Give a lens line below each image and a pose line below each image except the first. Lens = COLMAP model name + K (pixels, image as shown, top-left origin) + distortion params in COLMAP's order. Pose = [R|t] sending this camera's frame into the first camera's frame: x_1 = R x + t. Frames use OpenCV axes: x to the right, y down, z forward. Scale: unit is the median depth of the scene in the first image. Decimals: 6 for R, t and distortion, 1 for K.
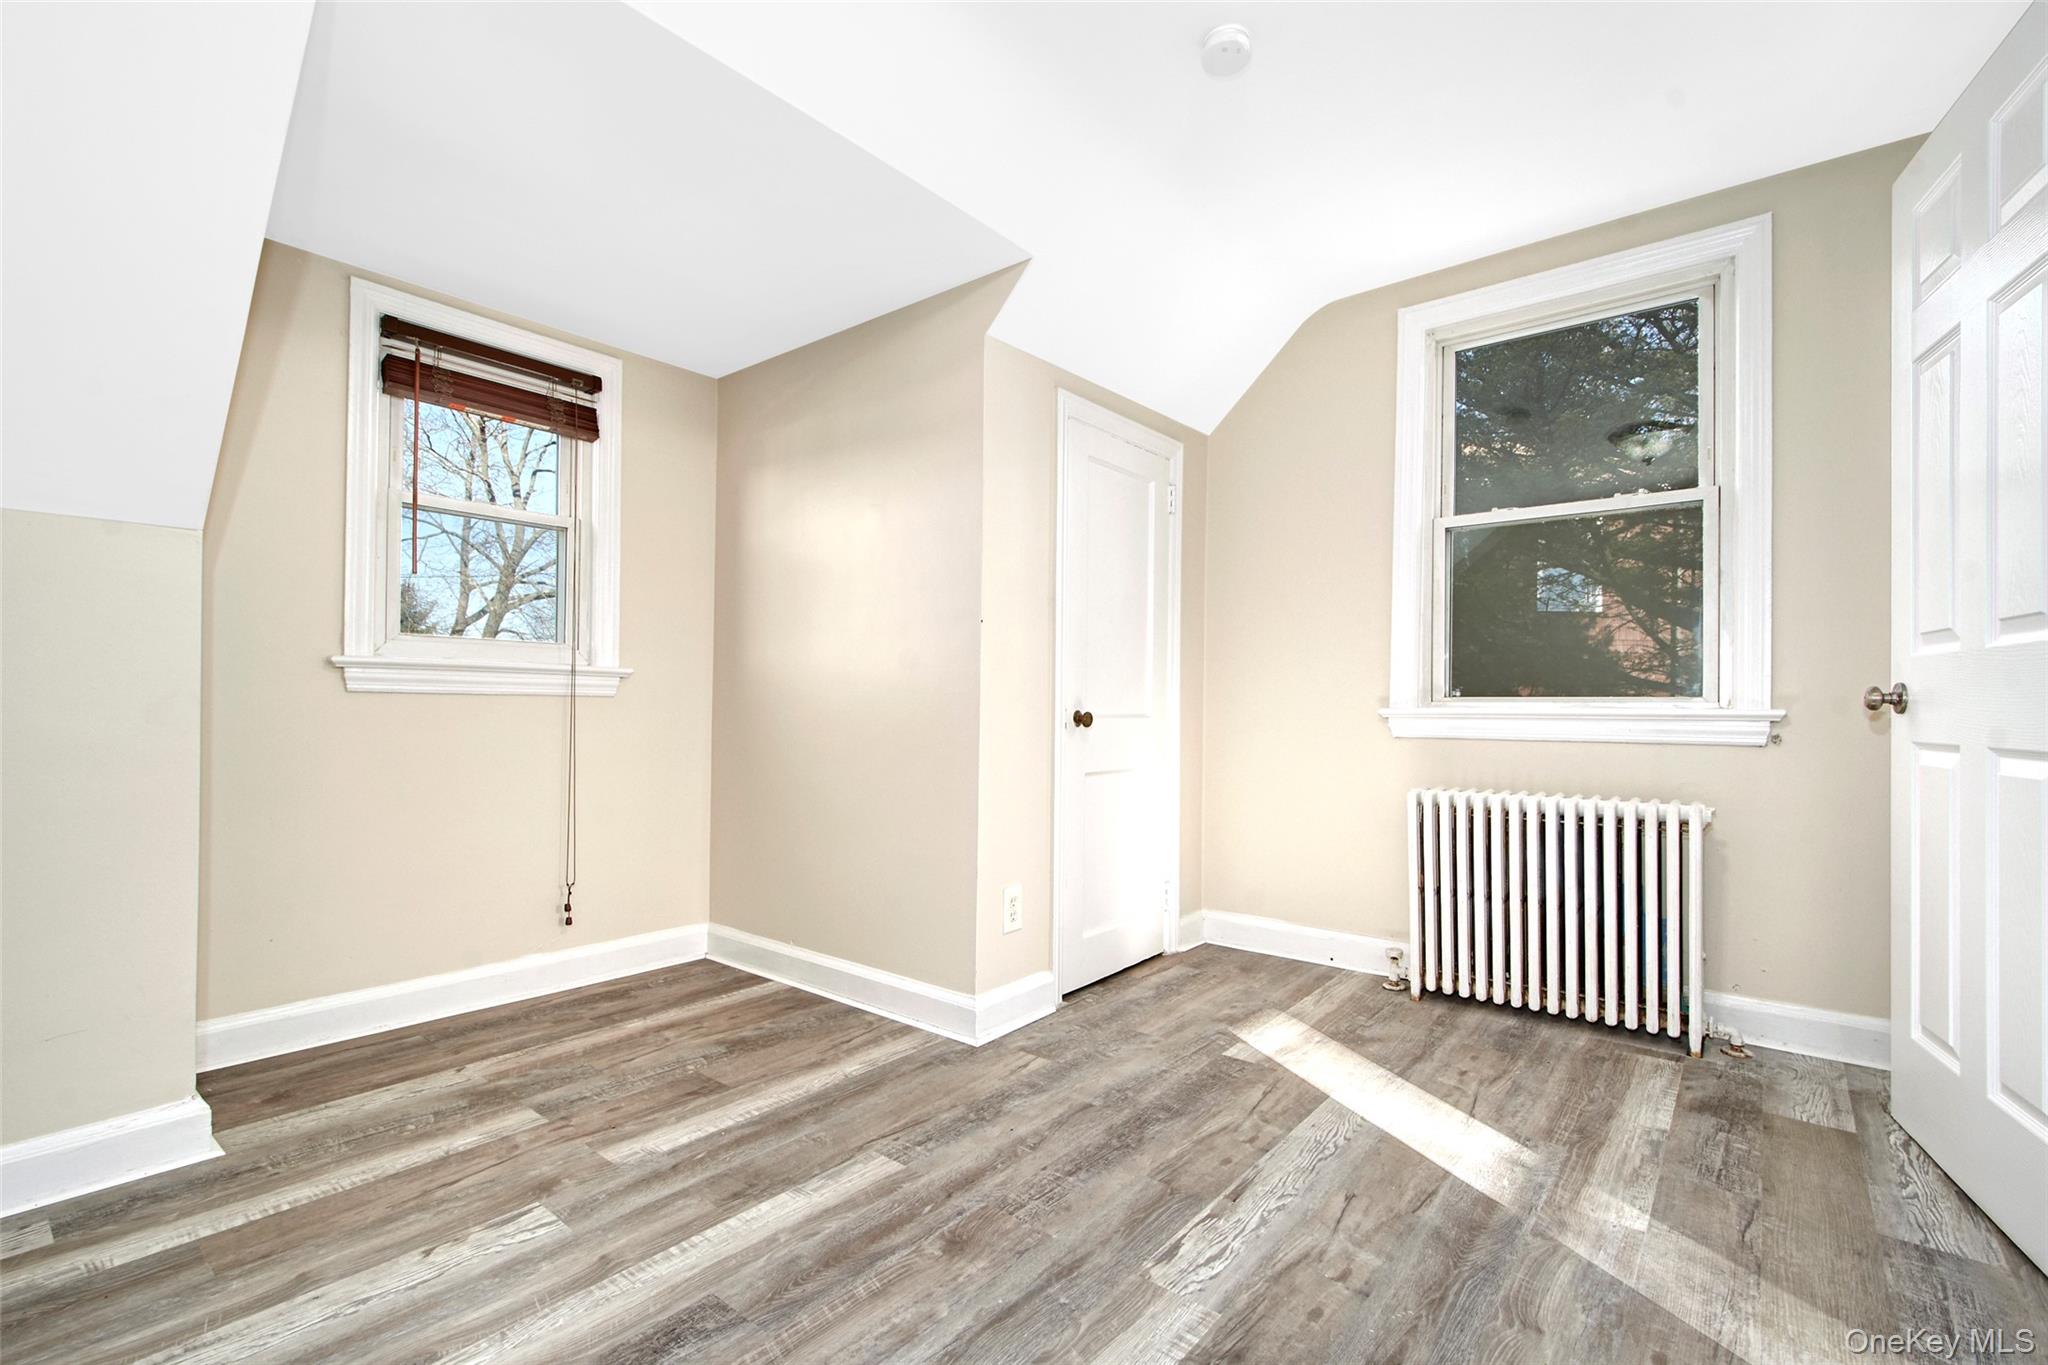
lens RADIAL K [[894.3, 0, 1033.0], [0, 894.3, 687.1], [0, 0, 1]] dist [0.005205, -0.003527]
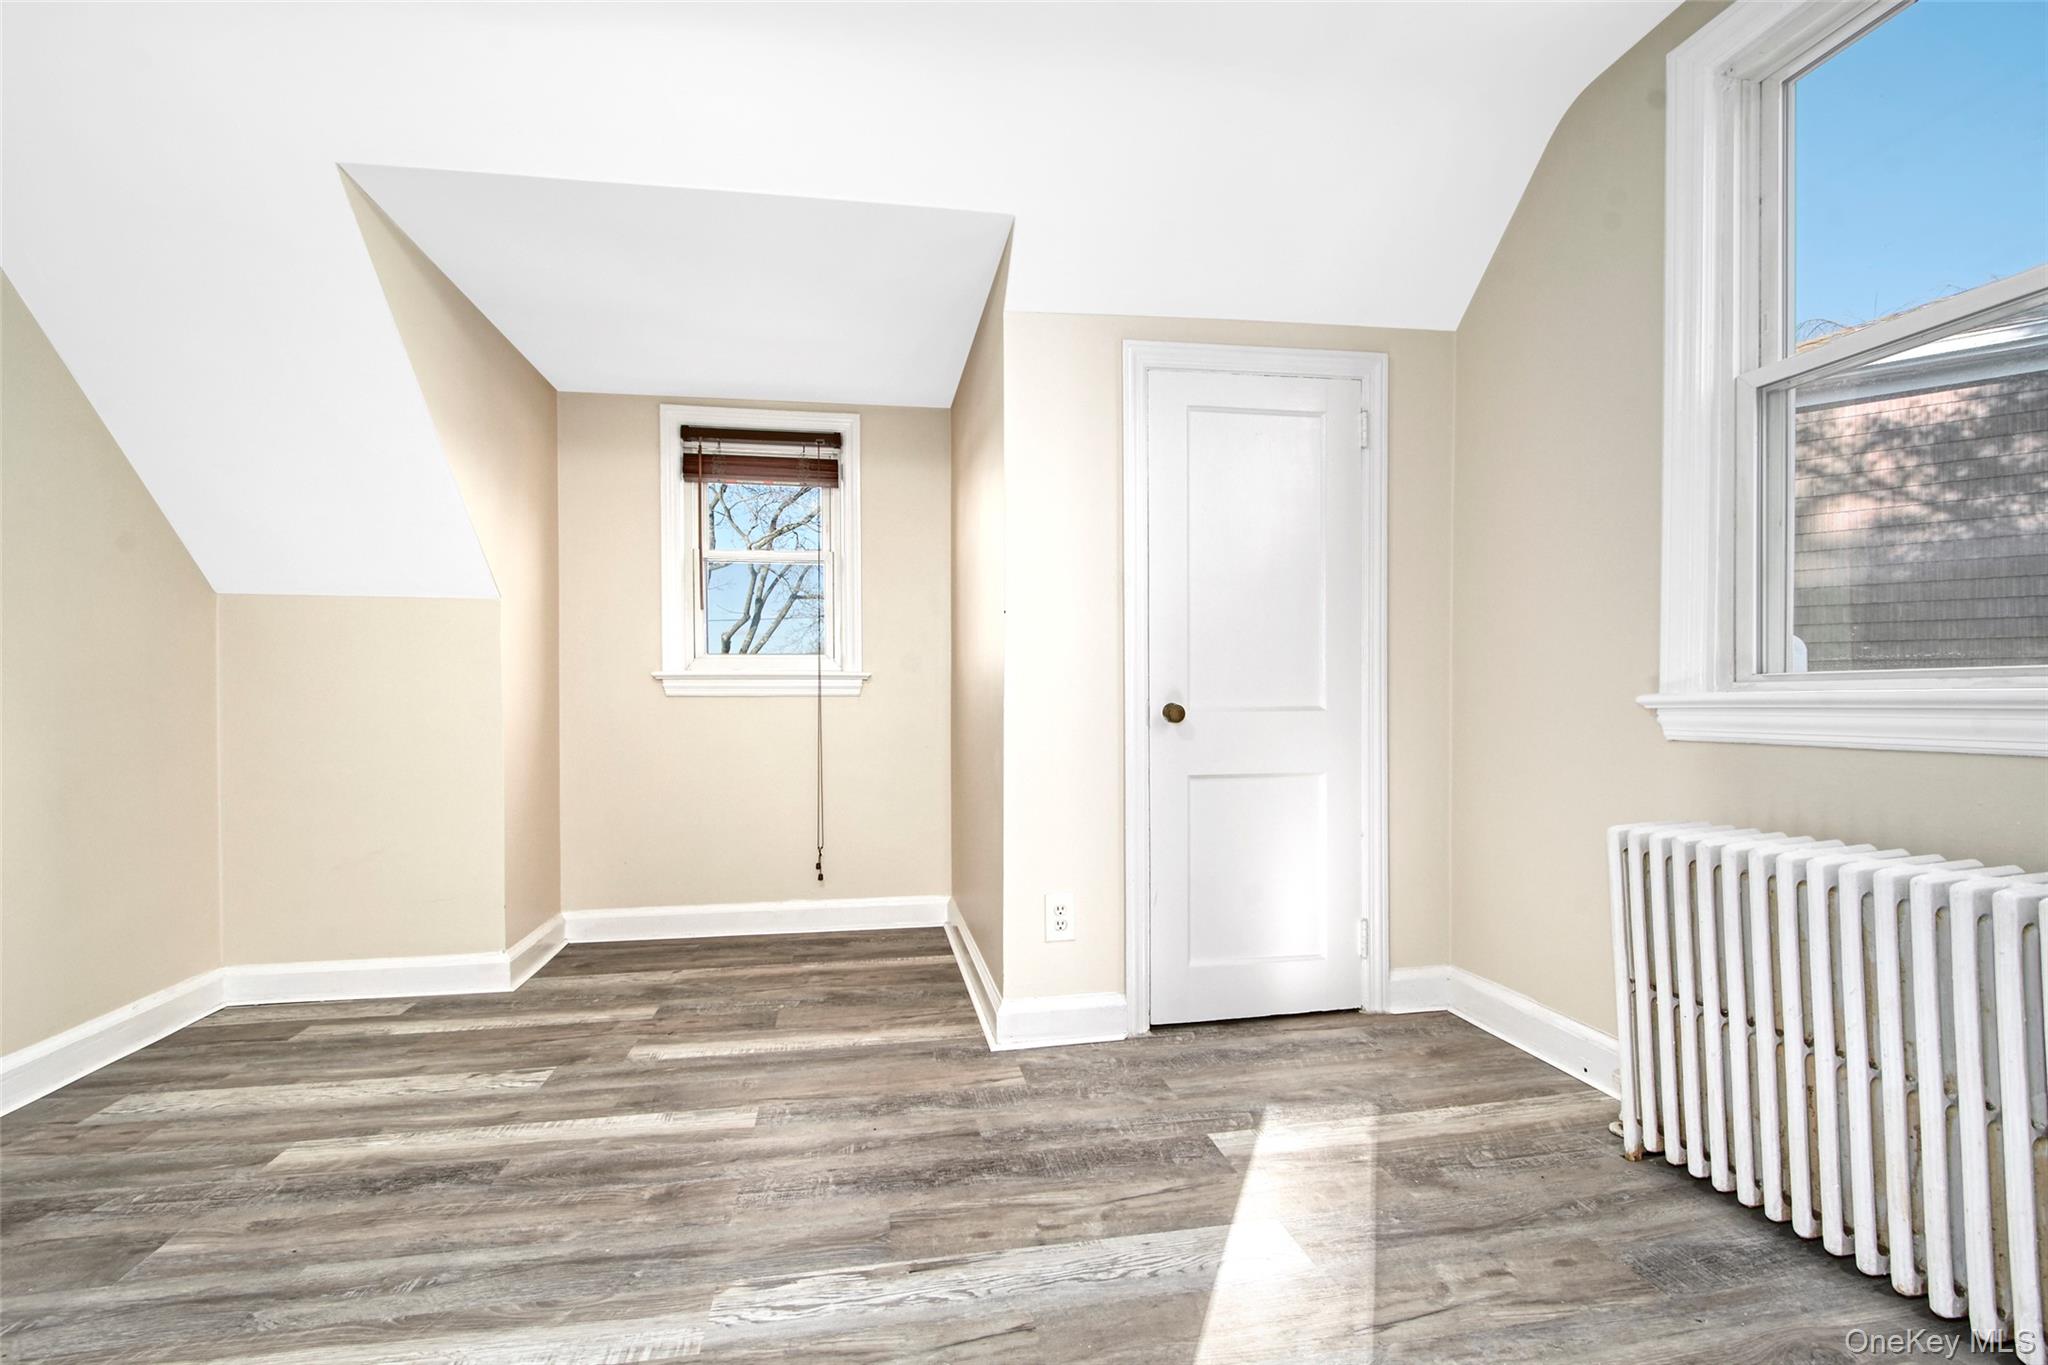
lens RADIAL K [[894.3, 0, 1014.0], [0, 894.3, 691.1], [0, 0, 1]] dist [0.005205, -0.003527]
pose [[0.757121, -0.018984, -0.652999, 0.595452], [0.027382, 0.999621, 0.002687, 0.008869], [0.652700, -0.019914, 0.757354, 0.286095]]
